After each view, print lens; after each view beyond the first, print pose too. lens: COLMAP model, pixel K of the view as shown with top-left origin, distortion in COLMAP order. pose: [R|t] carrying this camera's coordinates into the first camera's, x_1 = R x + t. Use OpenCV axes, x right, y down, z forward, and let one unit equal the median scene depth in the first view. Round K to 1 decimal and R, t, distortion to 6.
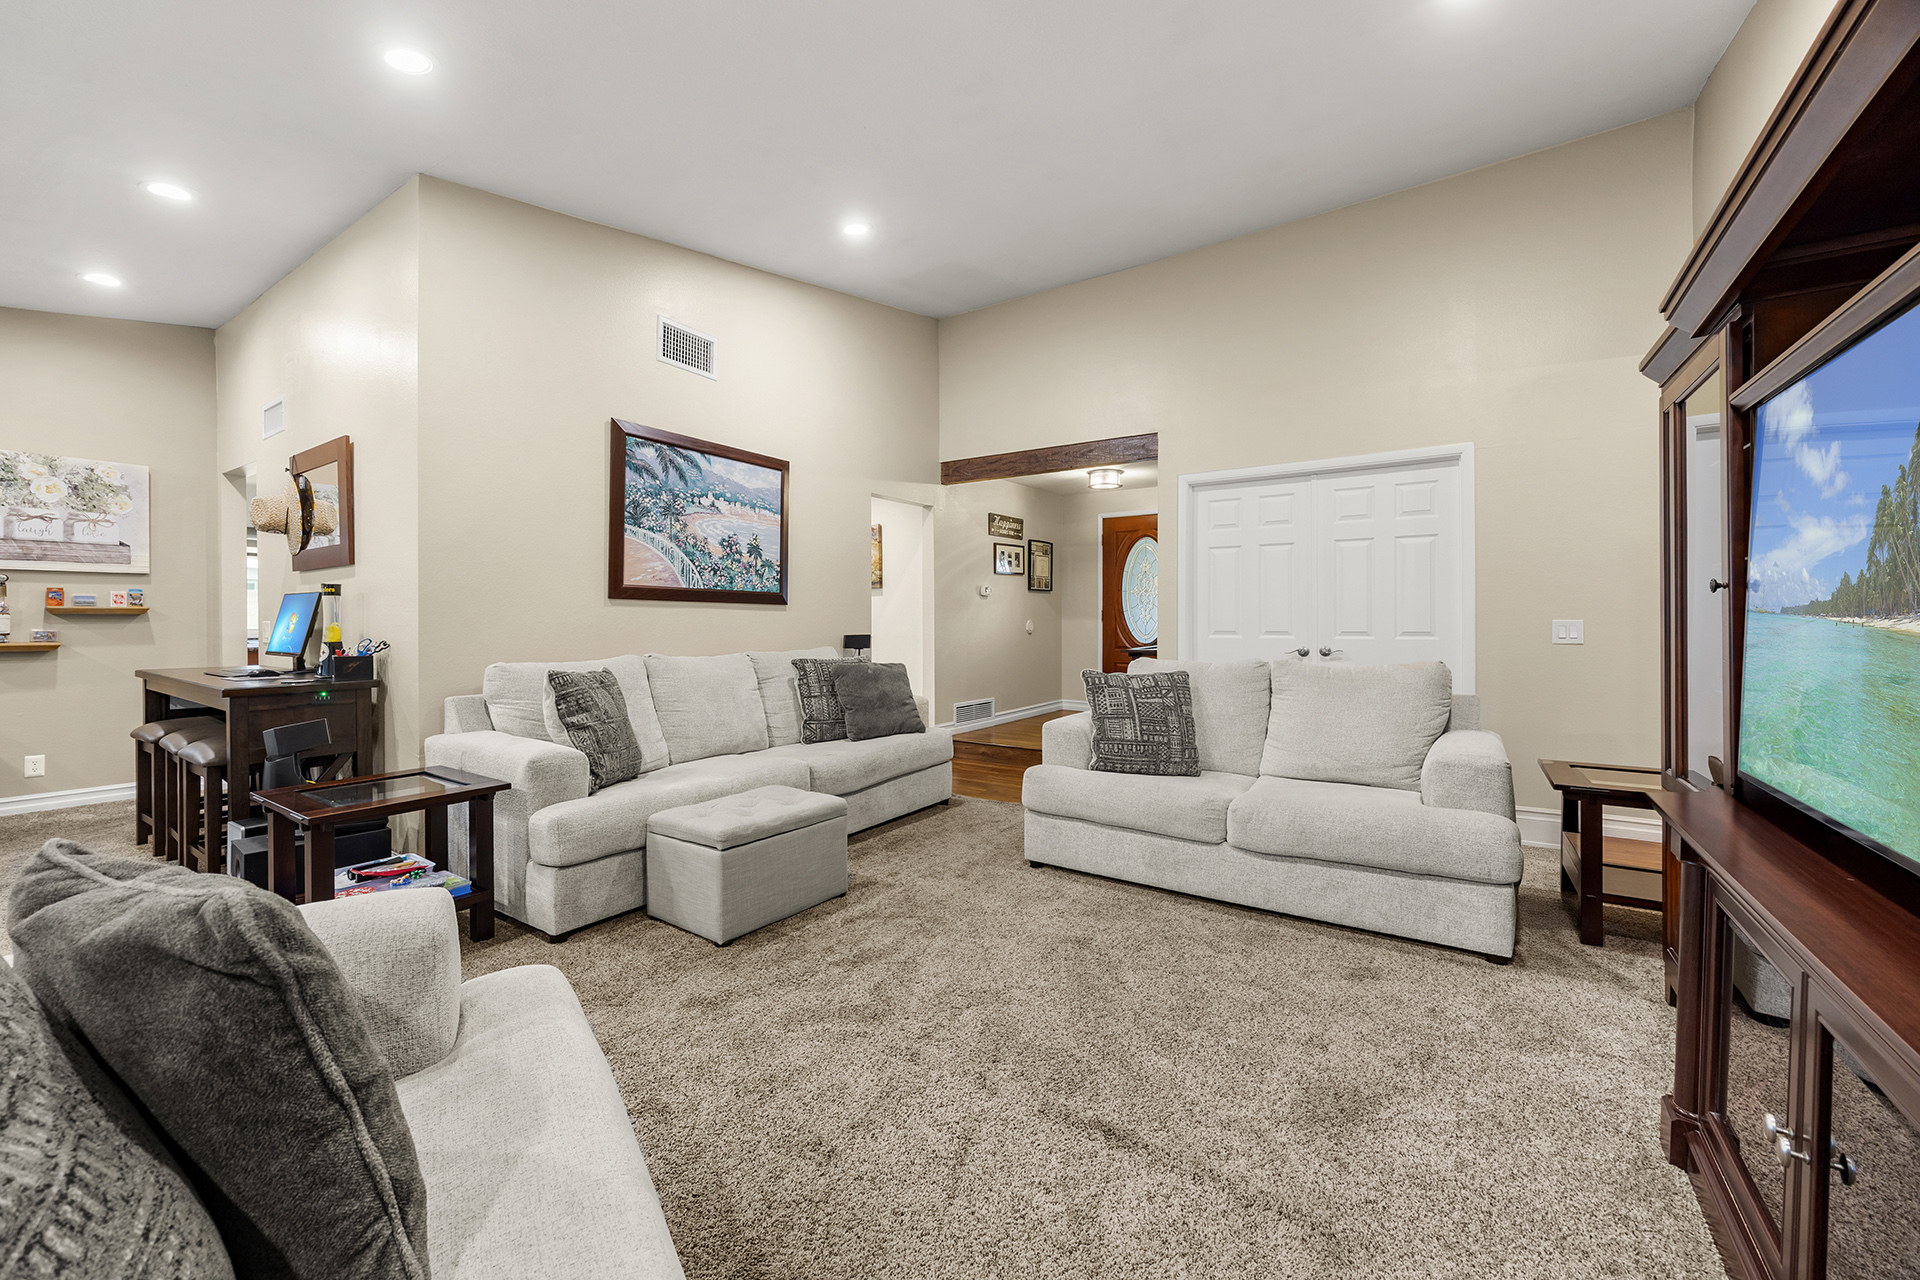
lens RADIAL K [[755.4, 0, 960.0], [0, 755.4, 622.3], [0, 0, 1]] dist [-0.000739, -0.000300]
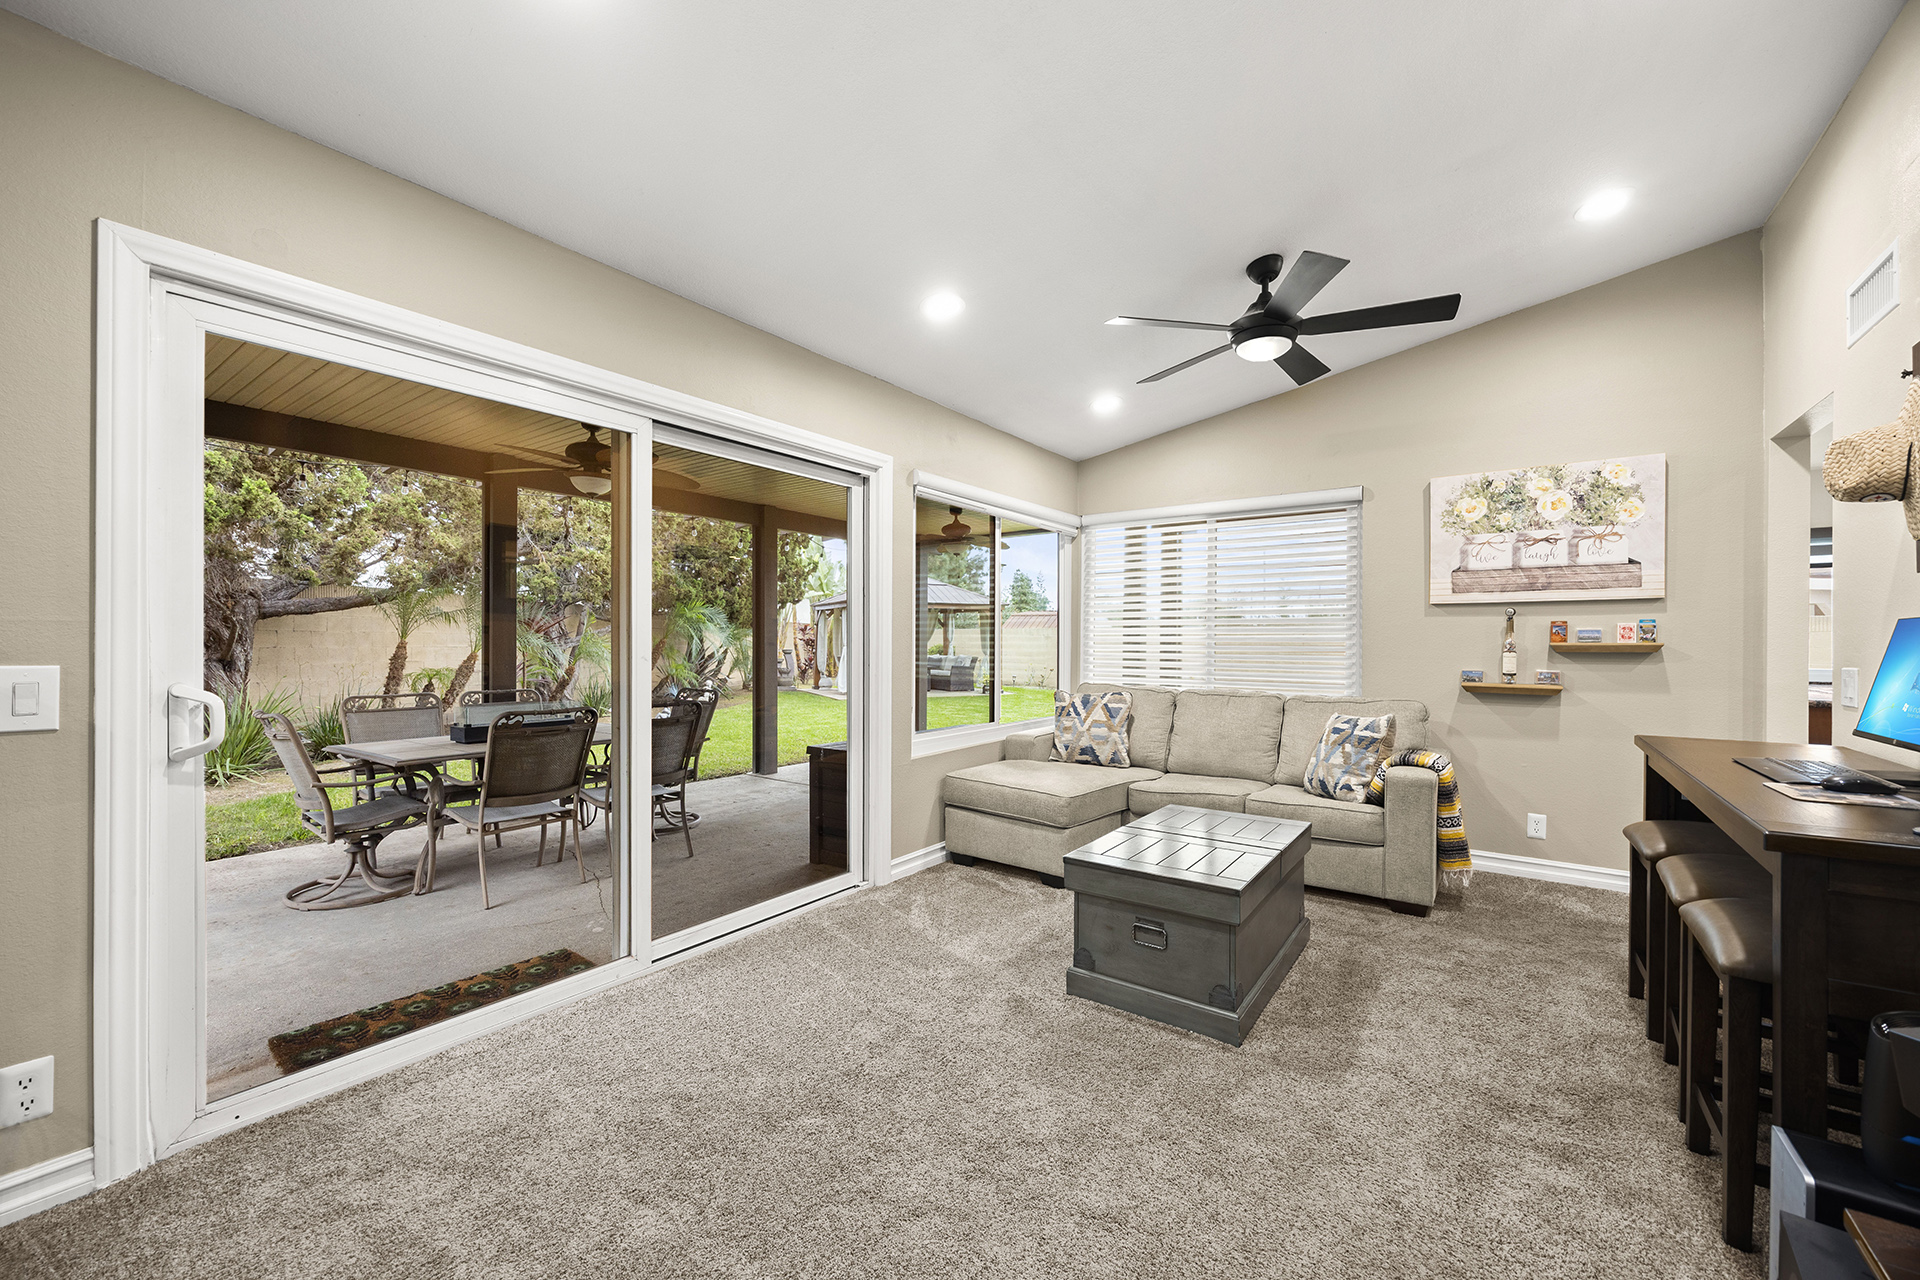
lens RADIAL K [[742.4, 0, 955.3], [0, 742.4, 648.5], [0, 0, 1]] dist [-0.002130, -0.000302]
pose [[-0.035309, 0.006744, -0.999354, -0.348005], [-0.008909, 0.999935, 0.007063, -0.014929], [0.999337, 0.009152, -0.035247, 0.355808]]
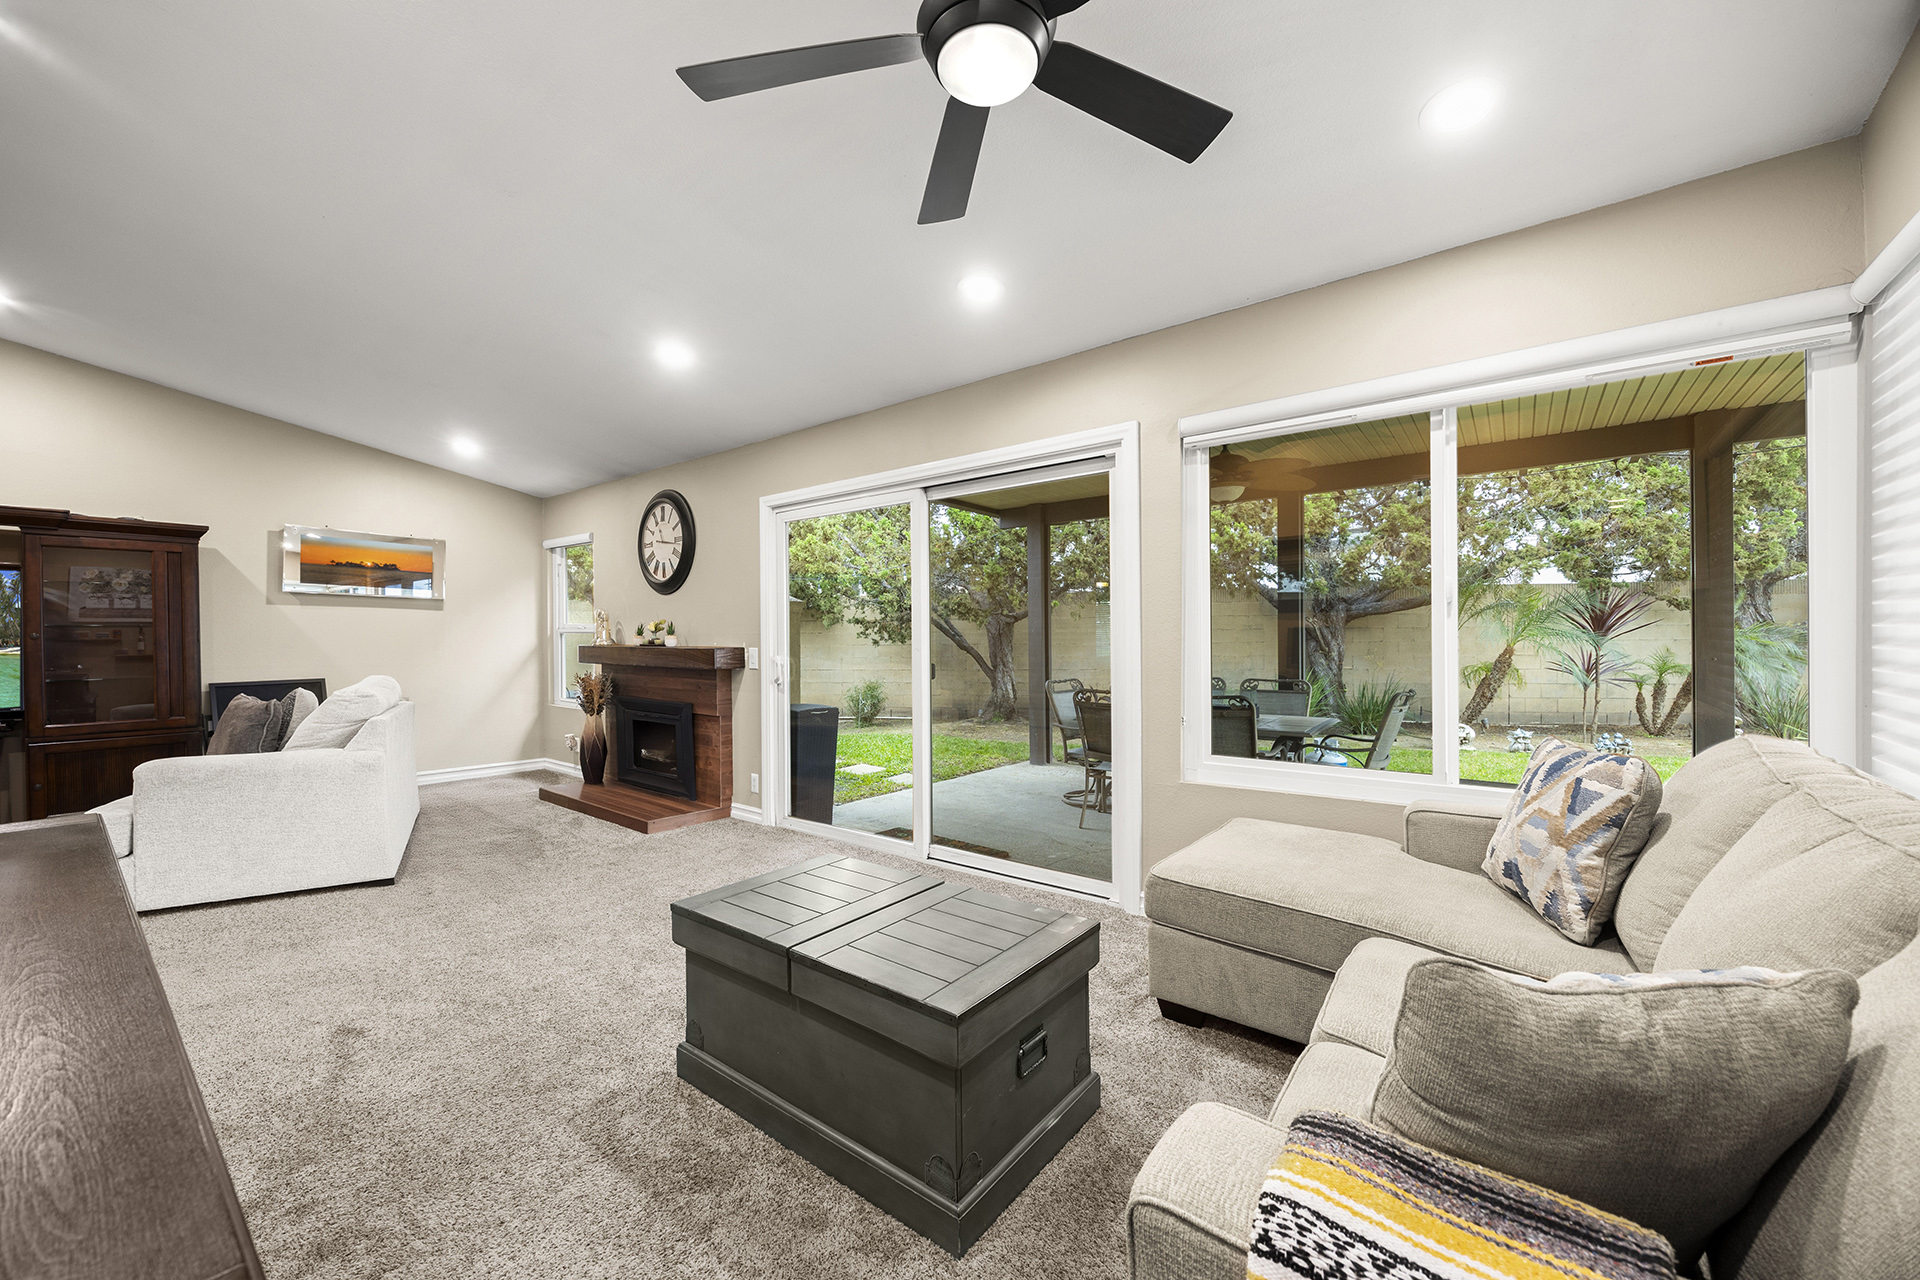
lens RADIAL K [[732.5, 0, 968.9], [0, 732.5, 634.8], [0, 0, 1]] dist [0.002680, 0.000292]
pose [[-0.998482, 0.006131, 0.054742, -1.069542], [0.006122, 0.999981, -0.000320, -0.017002], [-0.054742, 0.000015, -0.998501, 0.983130]]
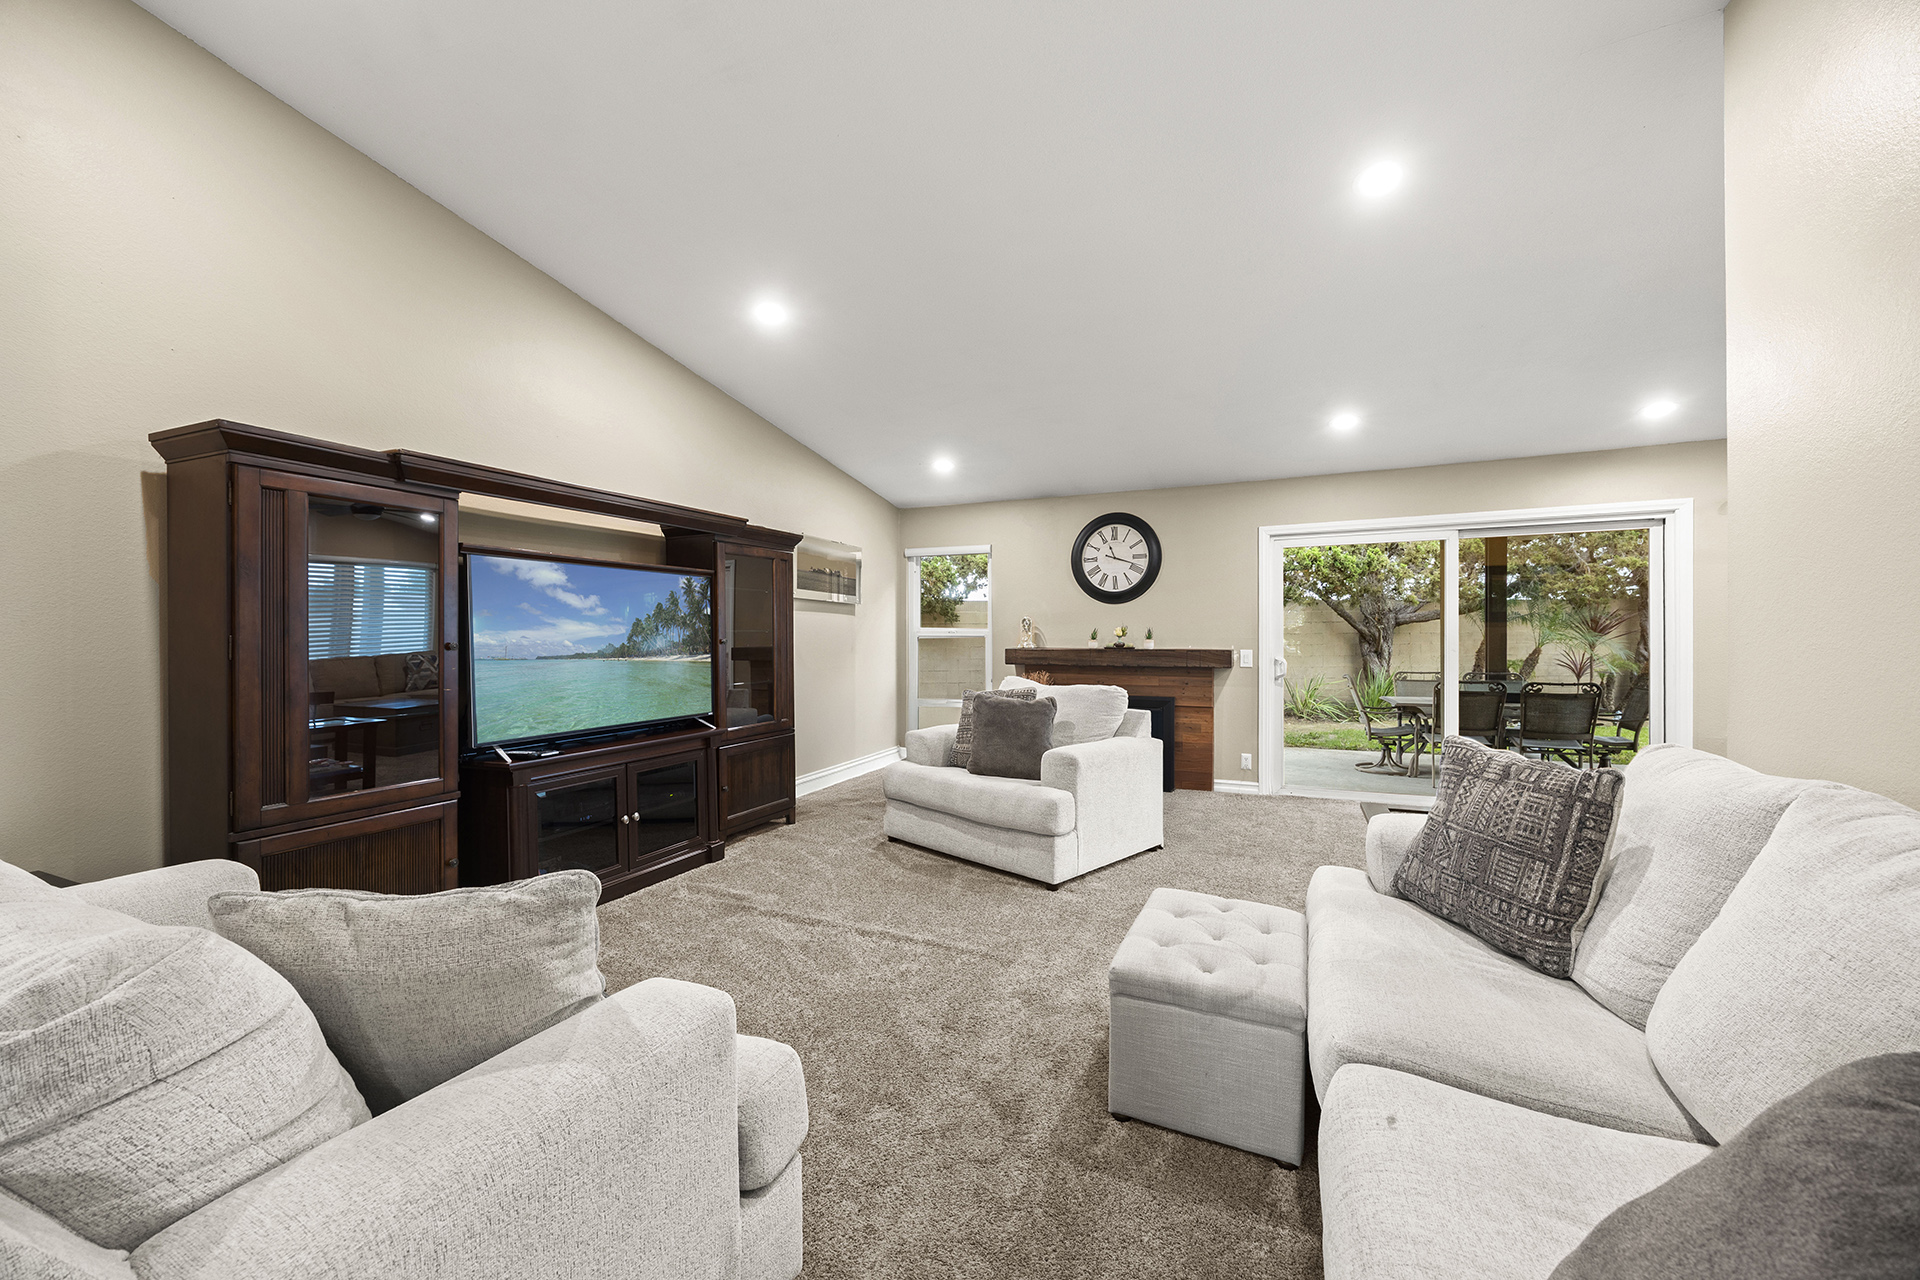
lens RADIAL K [[732.5, 0, 968.9], [0, 732.5, 634.8], [0, 0, 1]] dist [0.002680, 0.000292]
pose [[-0.984232, 0.002392, -0.176866, 0.049070], [0.002538, 0.999997, -0.000603, -0.027815], [0.176864, -0.001042, -0.984235, 1.127093]]
